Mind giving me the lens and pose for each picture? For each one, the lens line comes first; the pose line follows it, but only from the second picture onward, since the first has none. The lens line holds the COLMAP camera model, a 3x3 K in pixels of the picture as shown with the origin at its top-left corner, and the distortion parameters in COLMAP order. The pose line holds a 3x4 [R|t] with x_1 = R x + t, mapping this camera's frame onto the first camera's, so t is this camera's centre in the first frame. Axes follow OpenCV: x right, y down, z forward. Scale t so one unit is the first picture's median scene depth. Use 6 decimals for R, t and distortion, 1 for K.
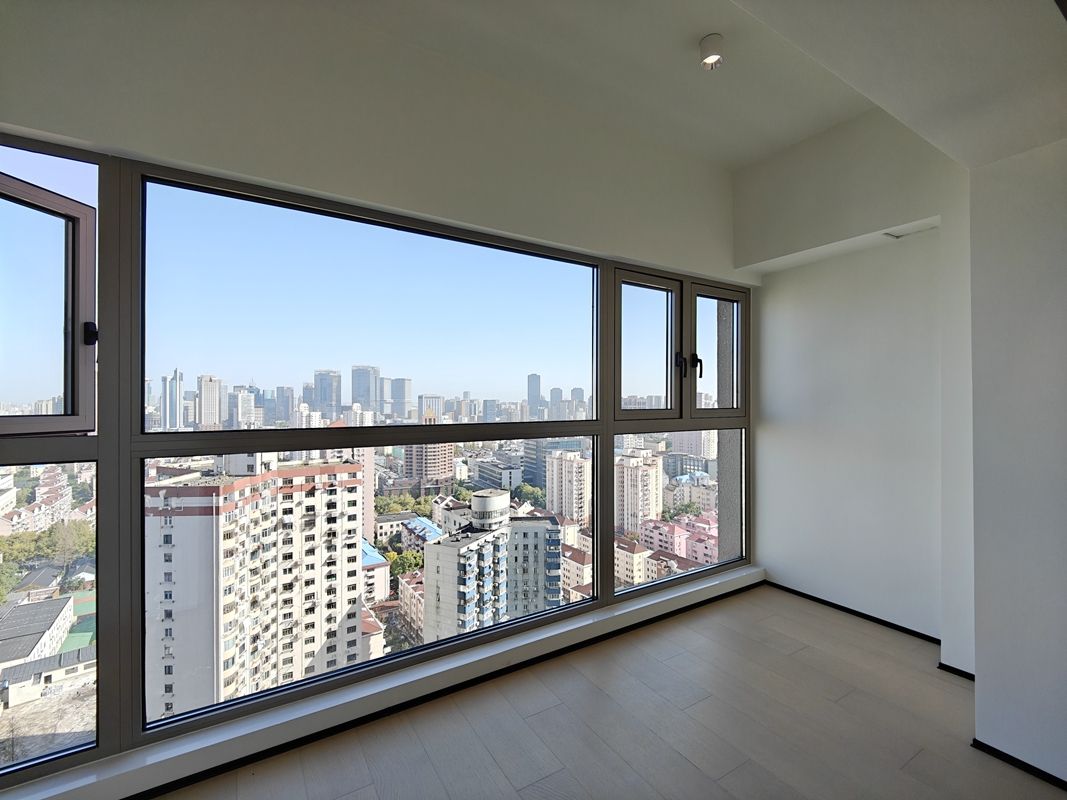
lens RADIAL K [[461.0, 0, 533.5], [0, 461.0, 400.0], [0, 0, 1]] dist [0.000797, -0.000291]
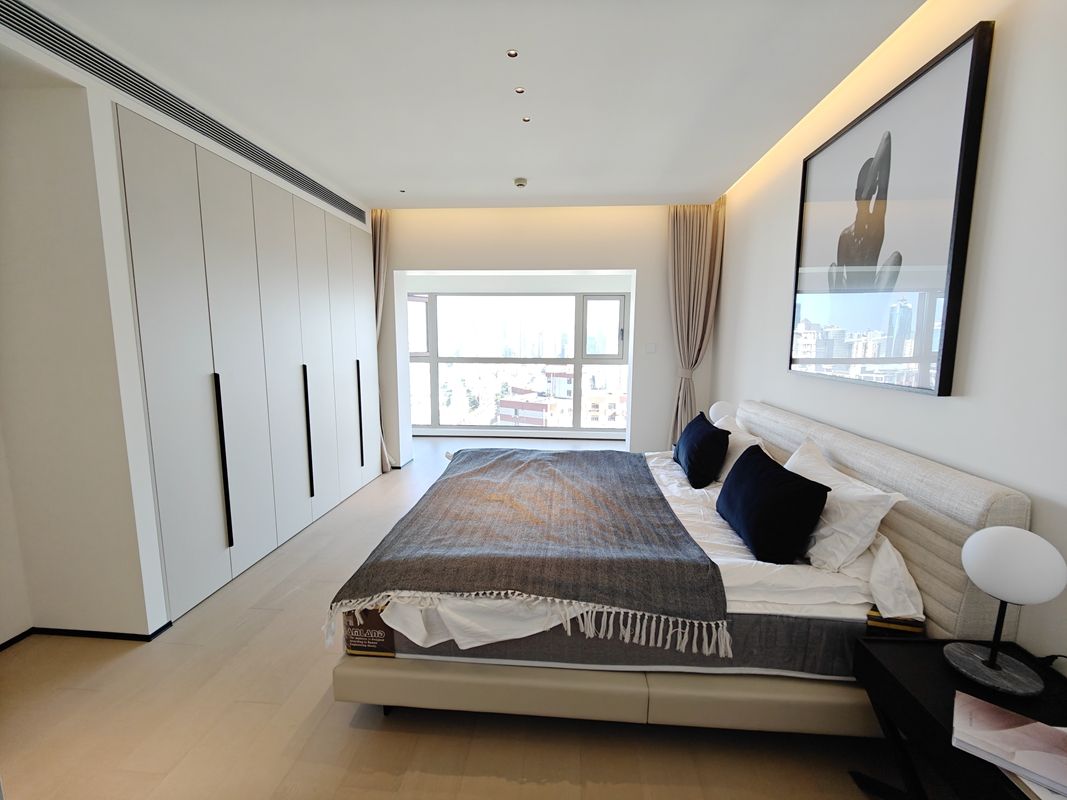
lens RADIAL K [[461.0, 0, 533.5], [0, 461.0, 400.0], [0, 0, 1]] dist [0.000797, -0.000291]
pose [[0.791878, 0.083654, -0.604923, 1.696997], [-0.002316, 0.990977, 0.134010, -0.074920], [0.610675, -0.104719, 0.784927, -1.285505]]
